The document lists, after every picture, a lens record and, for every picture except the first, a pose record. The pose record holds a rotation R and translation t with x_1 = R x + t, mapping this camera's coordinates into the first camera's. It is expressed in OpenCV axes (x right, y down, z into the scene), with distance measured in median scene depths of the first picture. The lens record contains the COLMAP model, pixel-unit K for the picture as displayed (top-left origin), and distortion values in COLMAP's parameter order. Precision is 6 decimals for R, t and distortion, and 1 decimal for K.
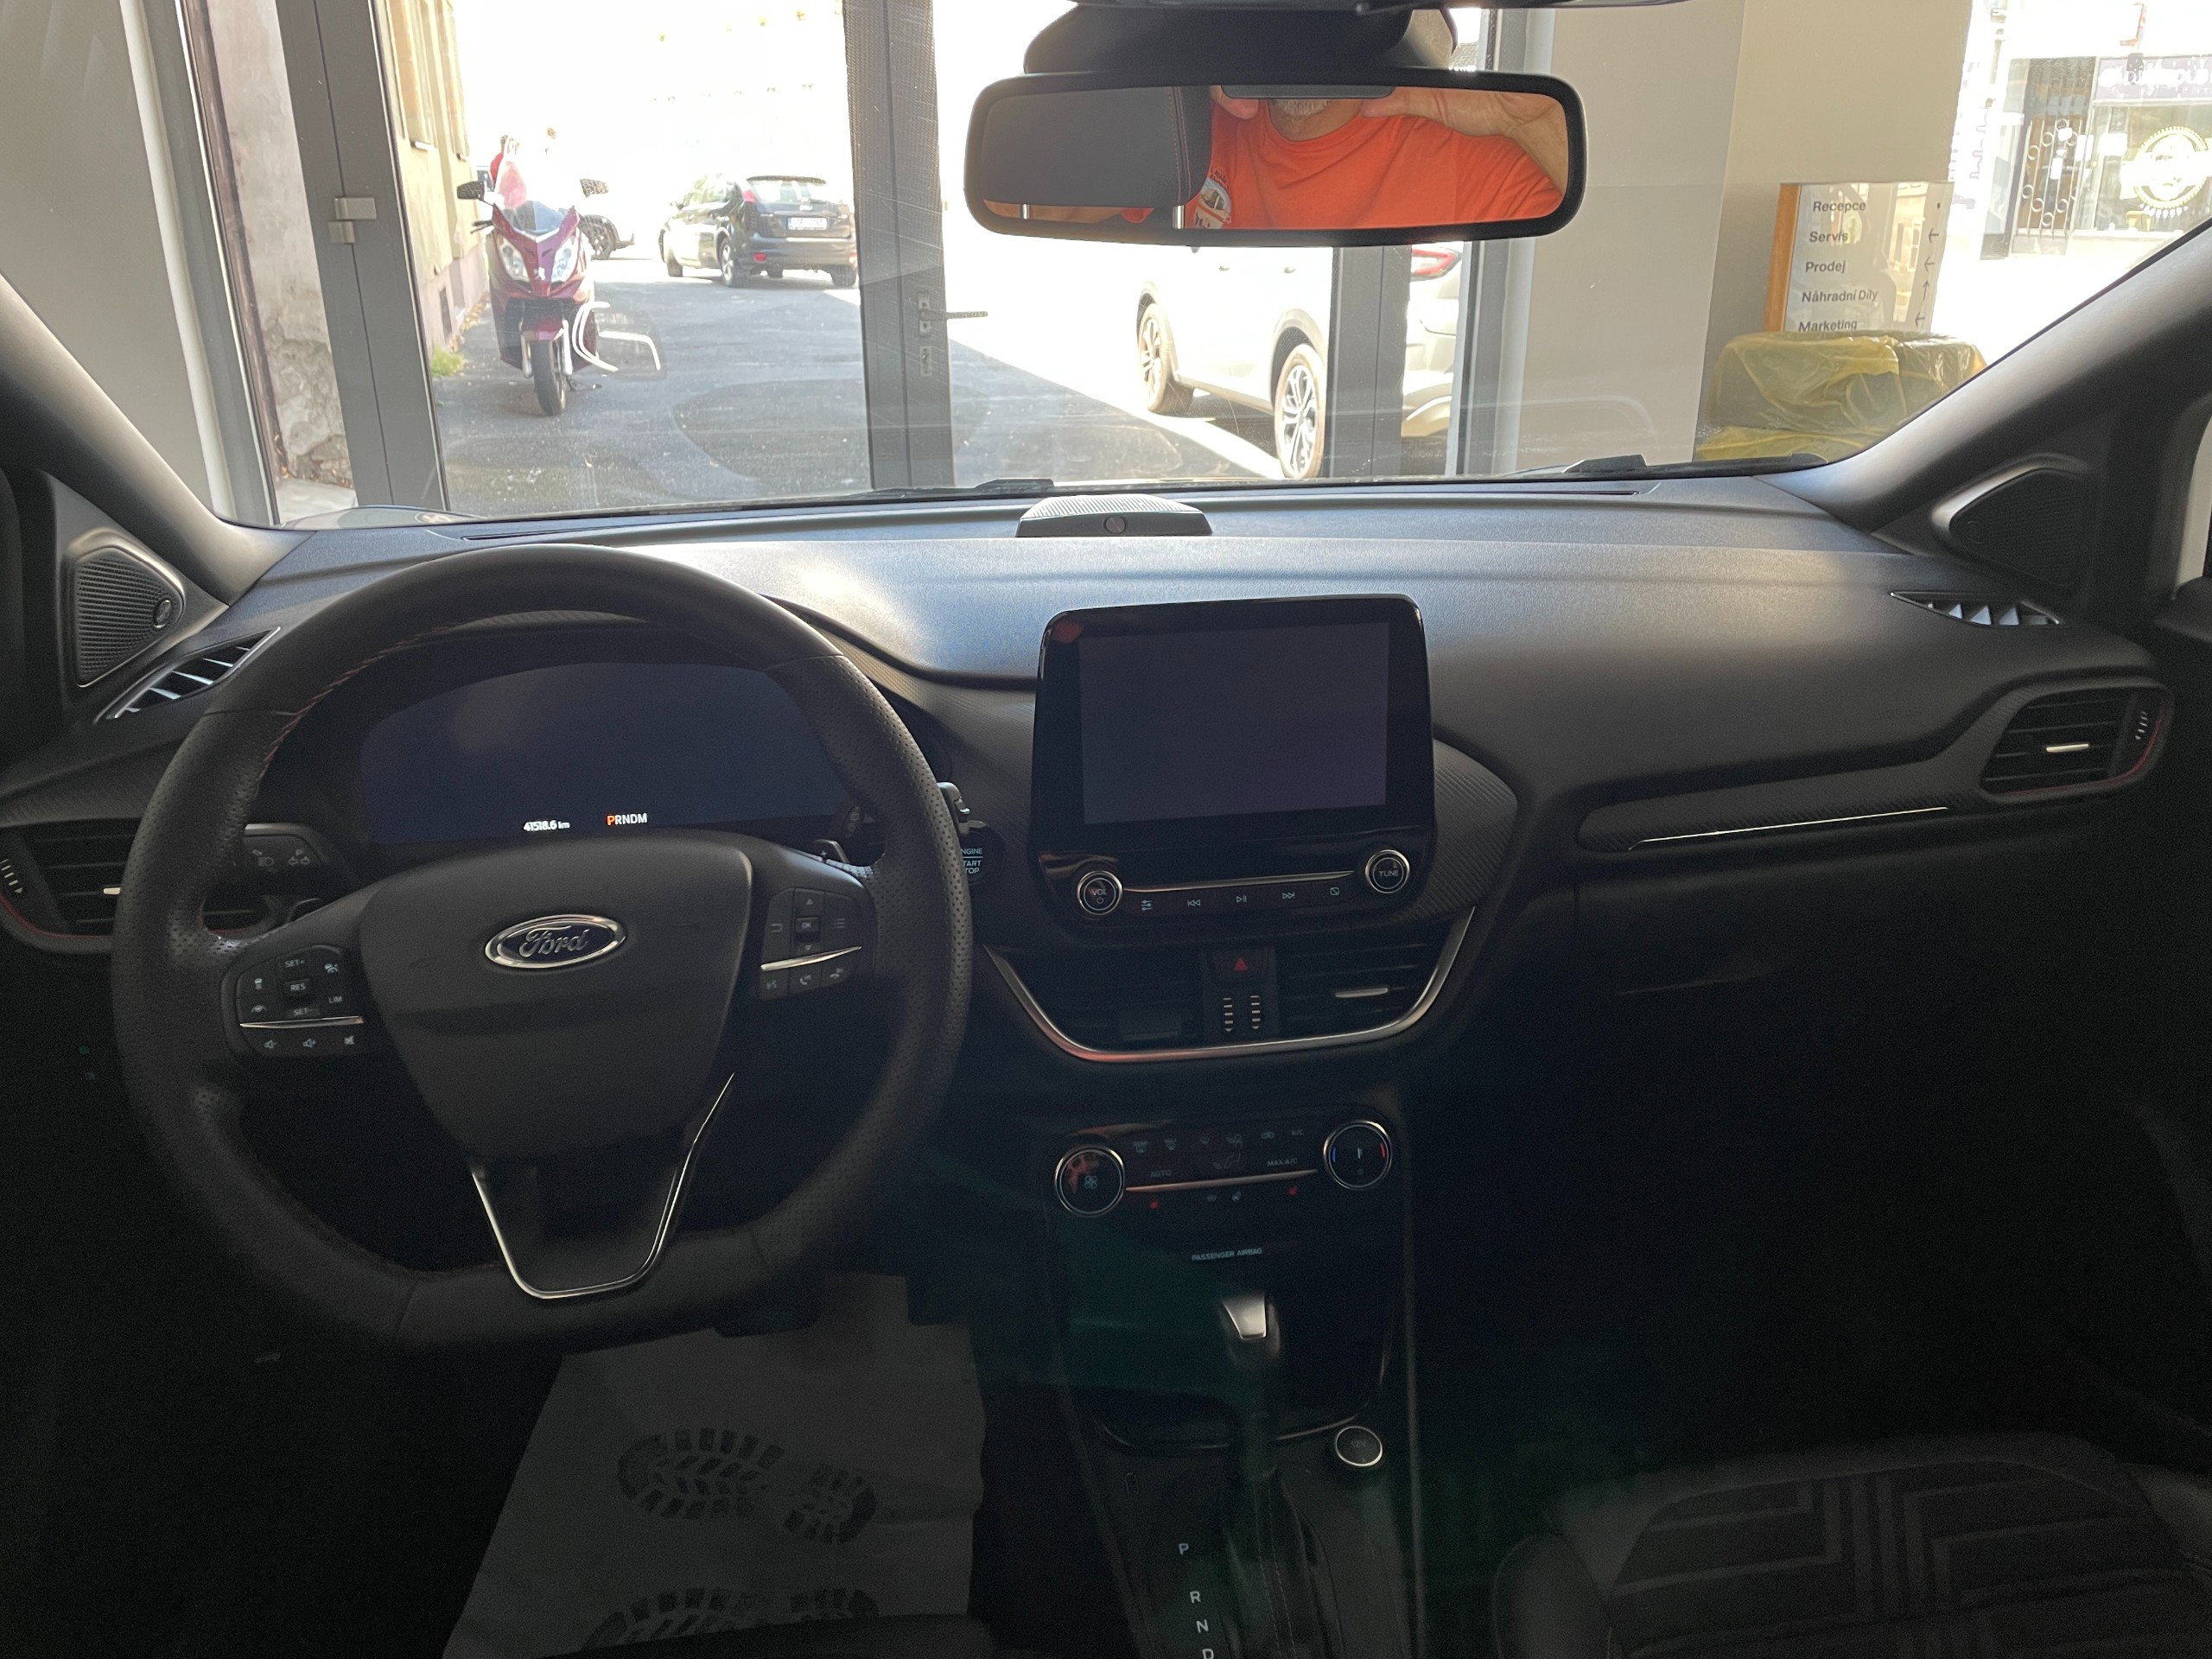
lens RADIAL K [[1689.0, 0, 1112.8], [0, 1689.0, 831.1], [0, 0, 1]] dist [0.081056, -0.101379]
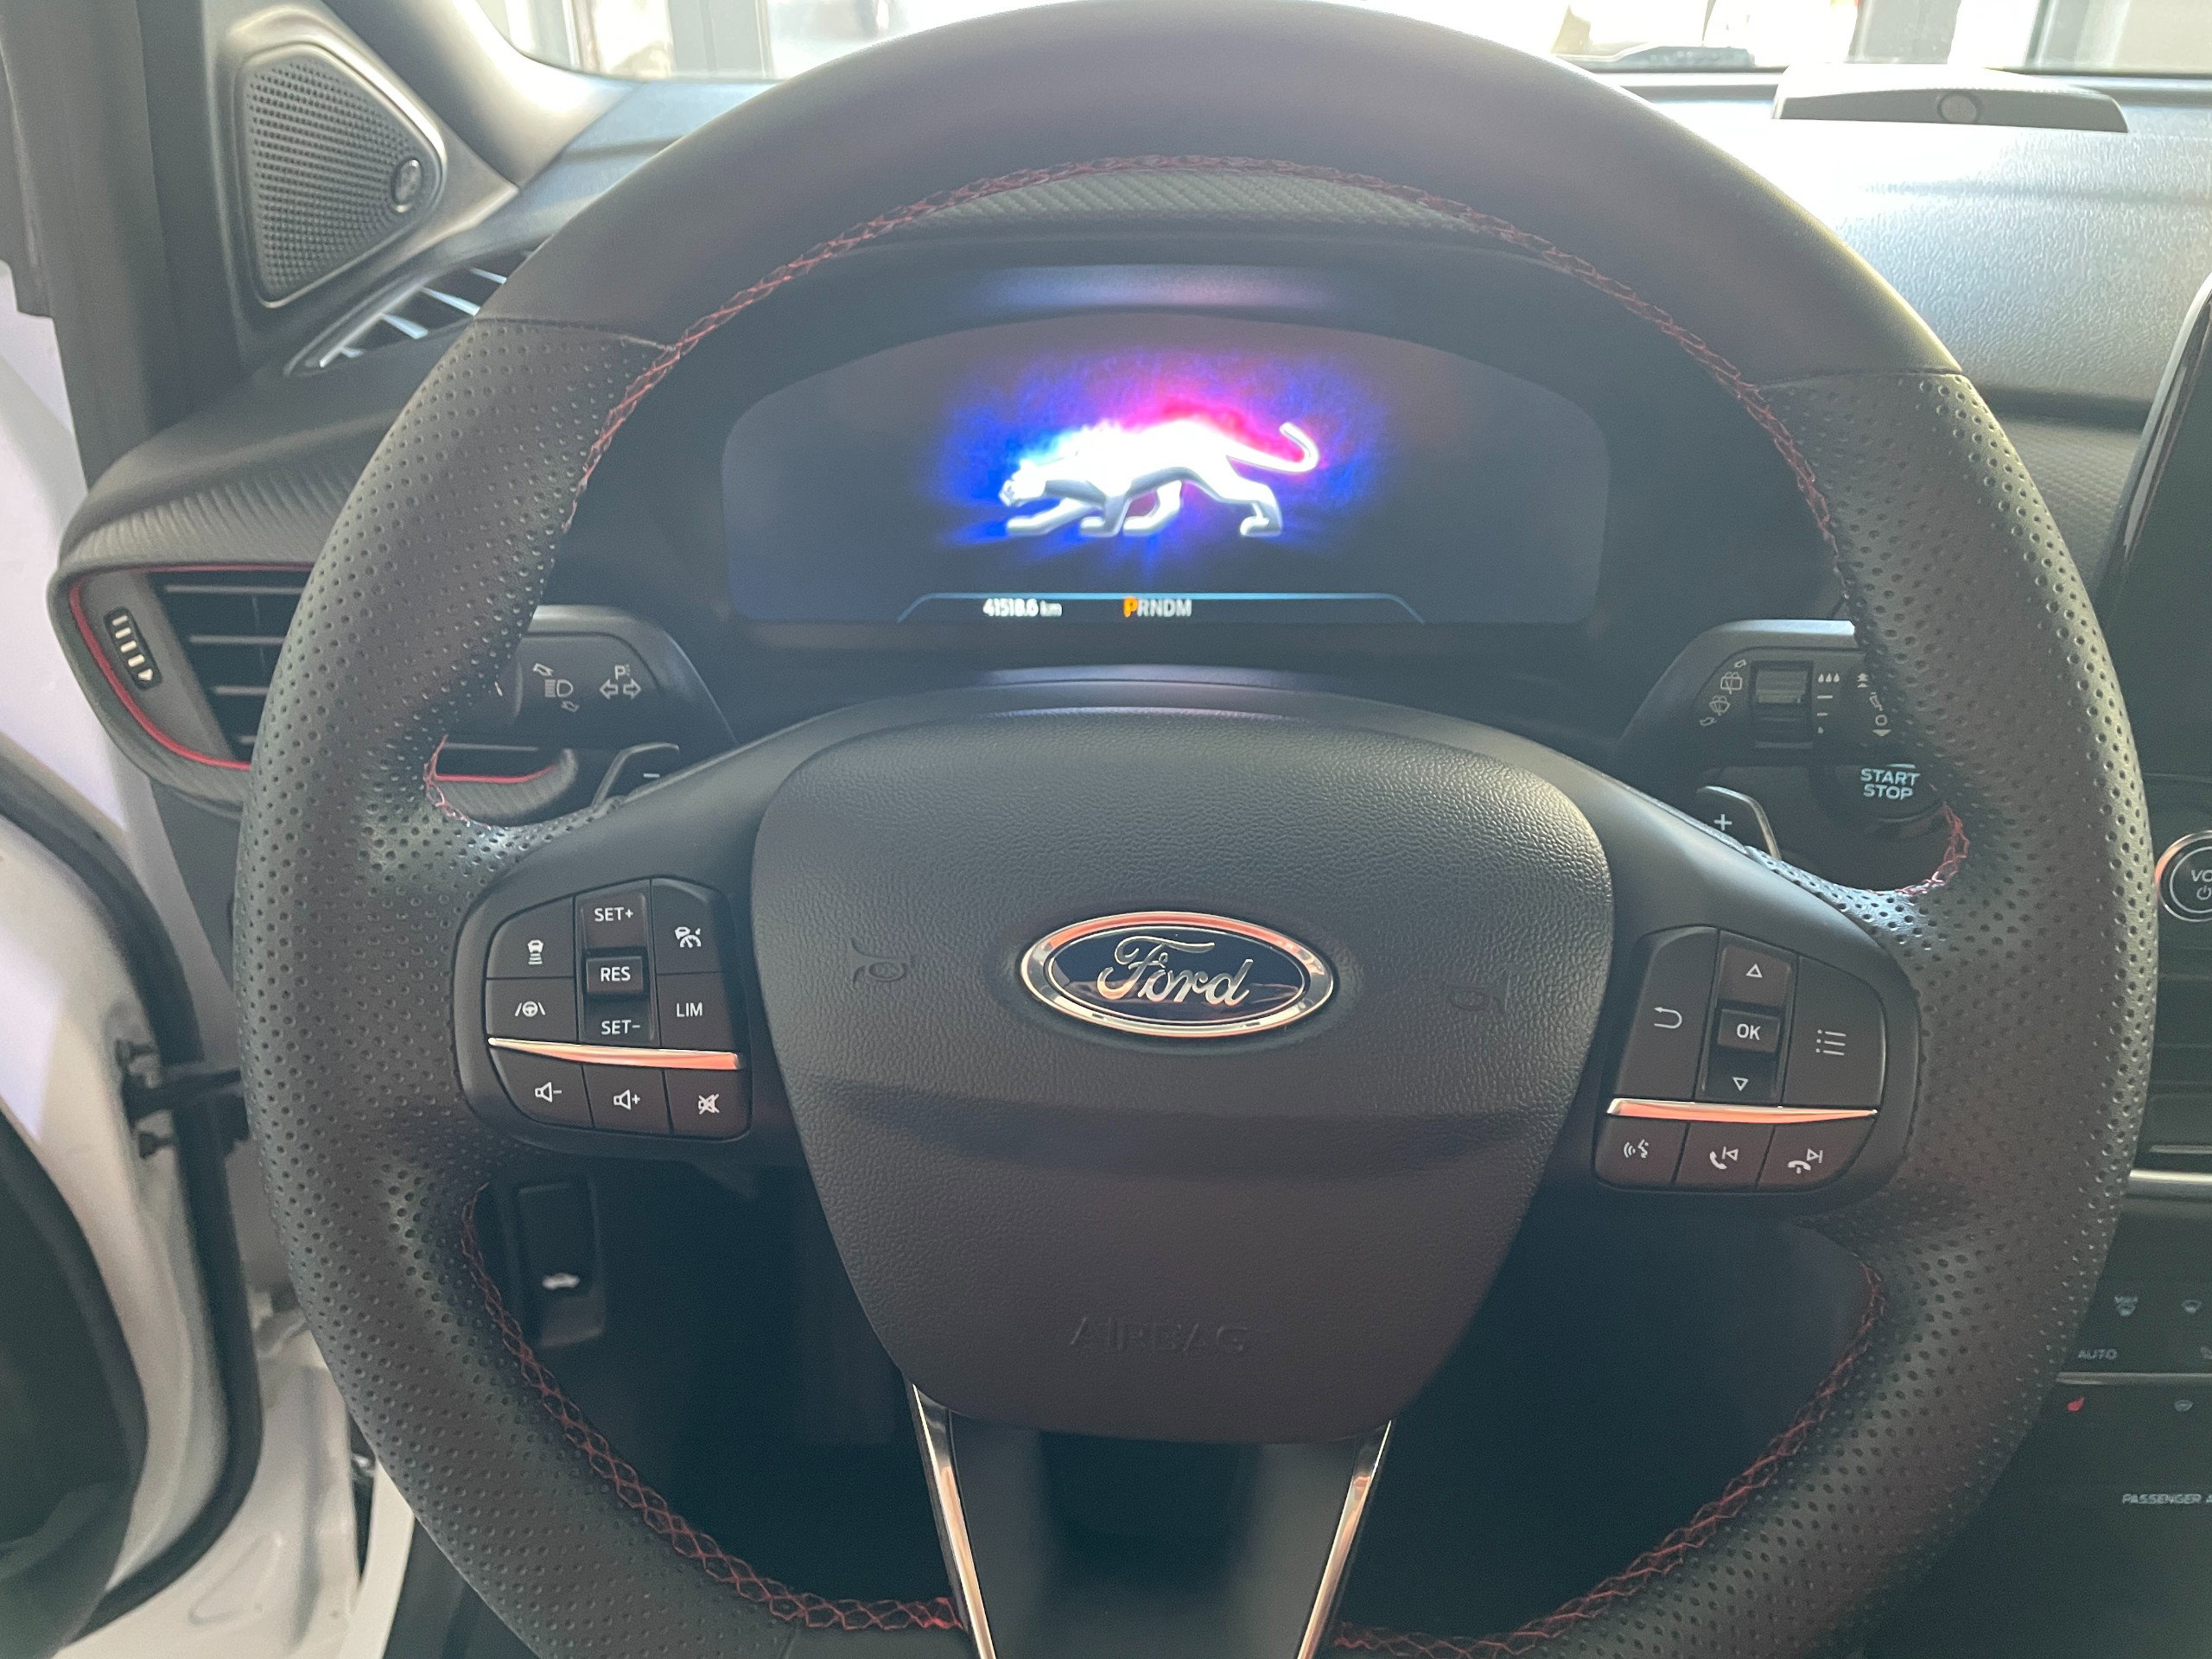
lens RADIAL K [[1689.0, 0, 1113.0], [0, 1689.0, 830.5], [0, 0, 1]] dist [0.081056, -0.101379]
pose [[0.984188, 0.101802, -0.144947, -0.214690], [-0.074305, 0.980140, 0.183861, -0.037330], [0.160786, -0.170183, 0.972206, 0.444068]]
